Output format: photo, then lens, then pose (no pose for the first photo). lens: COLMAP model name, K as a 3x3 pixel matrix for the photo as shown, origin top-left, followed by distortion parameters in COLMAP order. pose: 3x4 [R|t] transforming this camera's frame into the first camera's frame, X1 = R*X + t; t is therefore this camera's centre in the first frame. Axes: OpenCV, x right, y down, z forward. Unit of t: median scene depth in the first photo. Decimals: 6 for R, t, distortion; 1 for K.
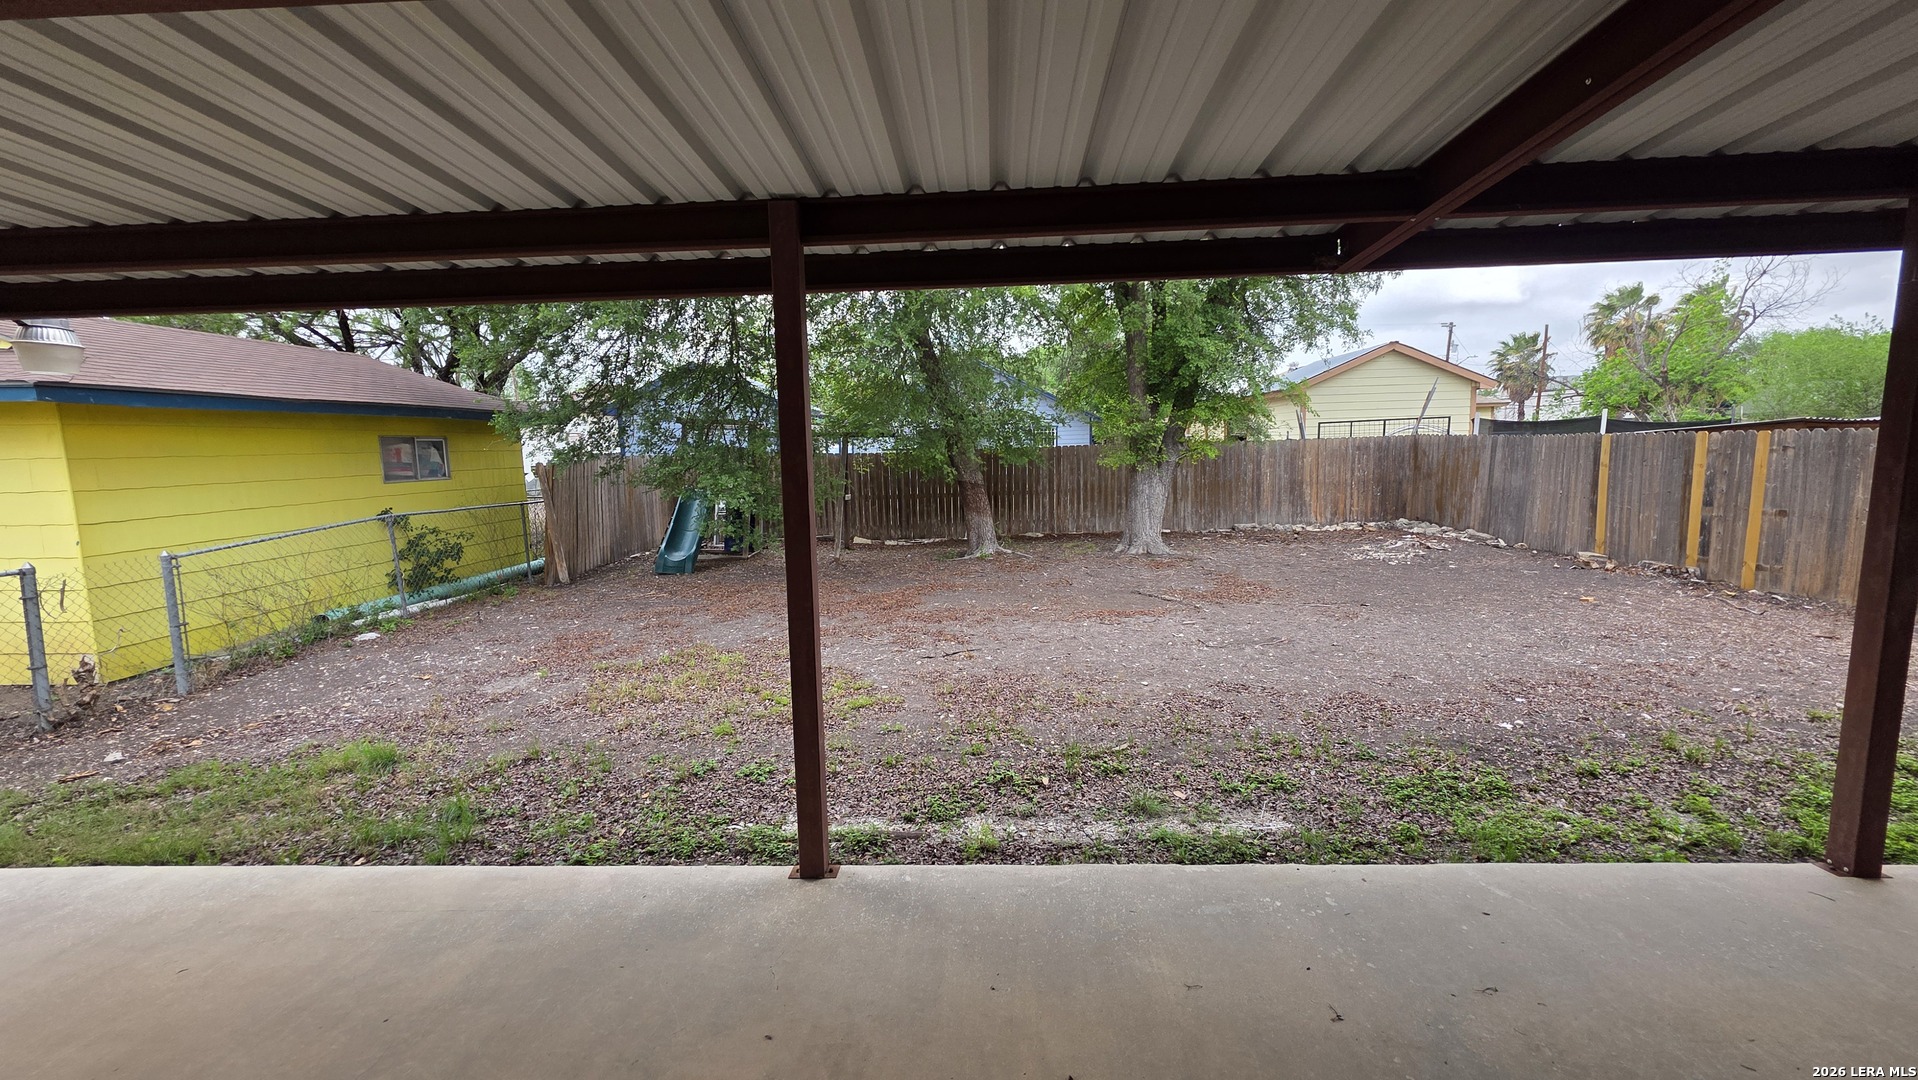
lens RADIAL K [[768.7, 0, 959.0], [0, 768.7, 540.0], [0, 0, 1]] dist [0.007401, -0.000942]
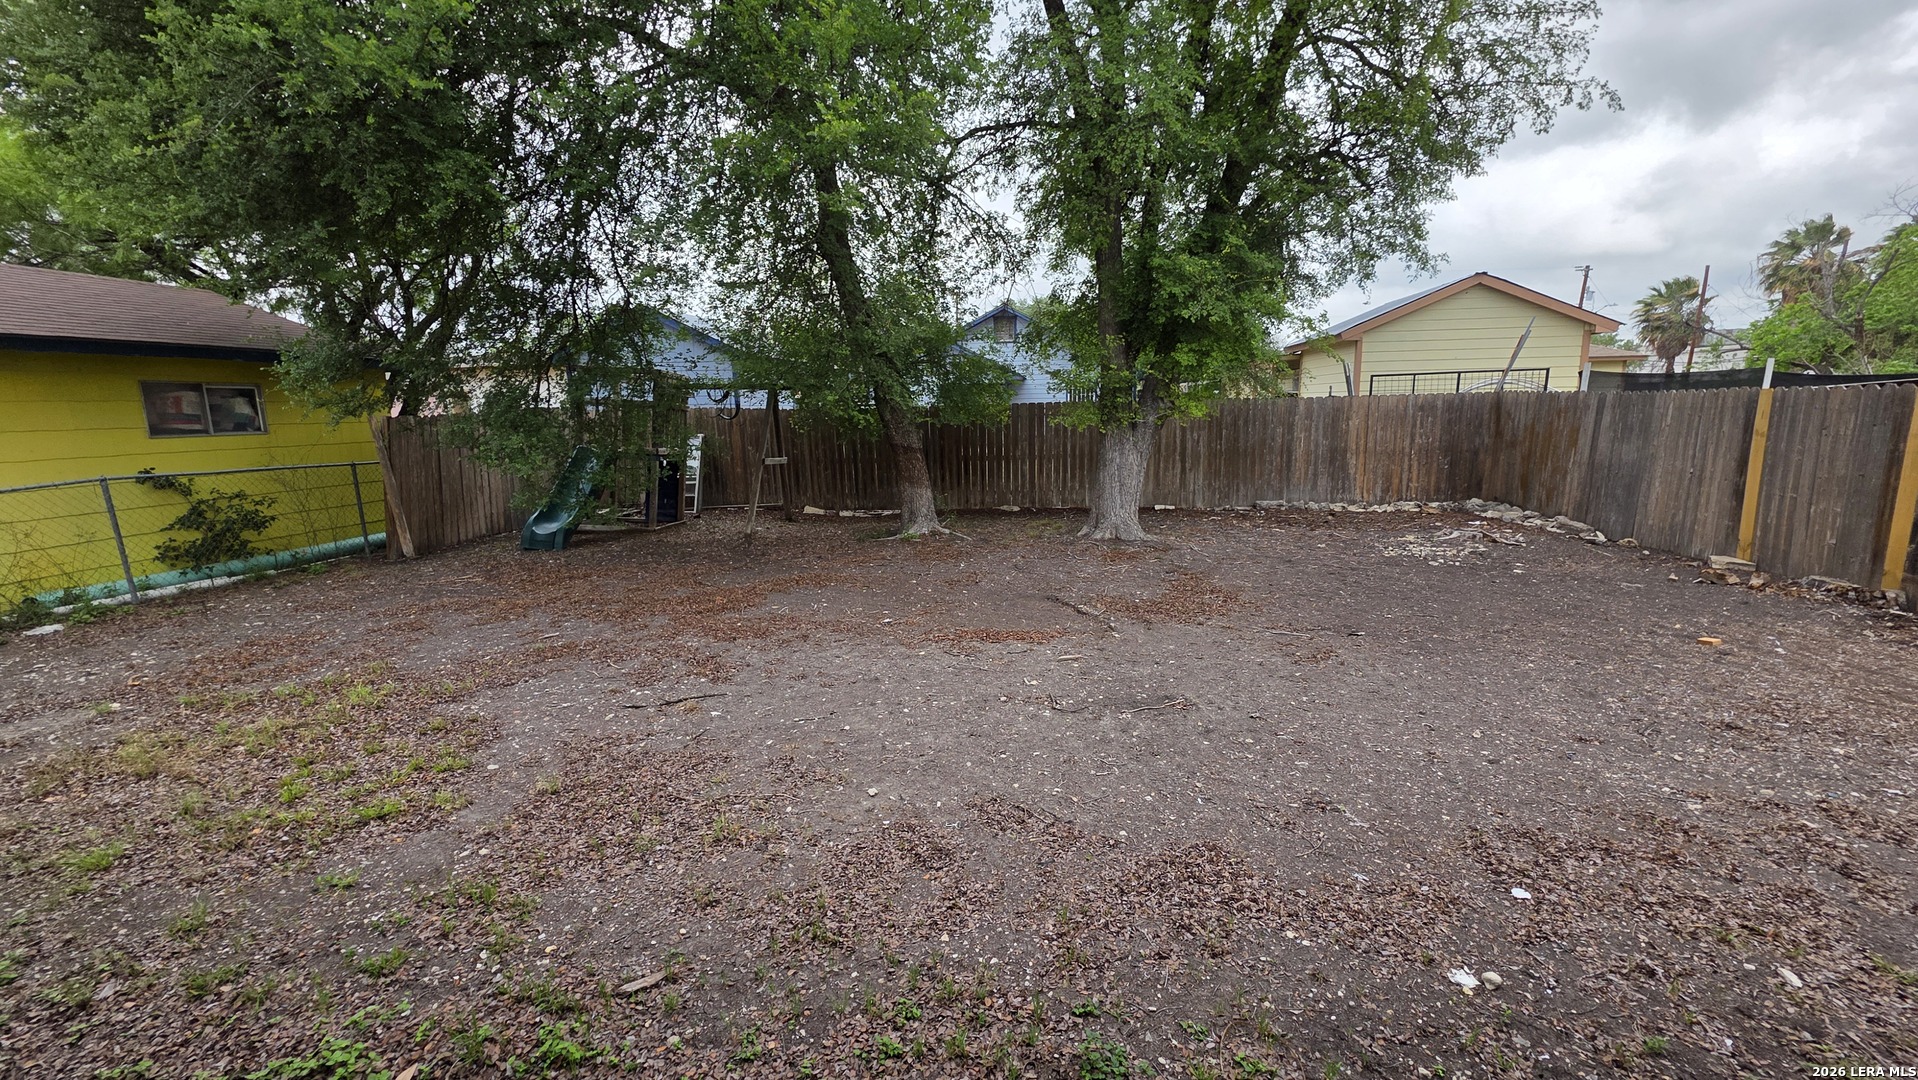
lens RADIAL K [[768.7, 0, 959.0], [0, 768.7, 540.0], [0, 0, 1]] dist [0.007401, -0.000942]
pose [[0.993719, 0.027042, -0.108585, 0.165936], [-0.021333, 0.998345, 0.053403, -0.019745], [0.109849, -0.050751, 0.992652, 0.188474]]
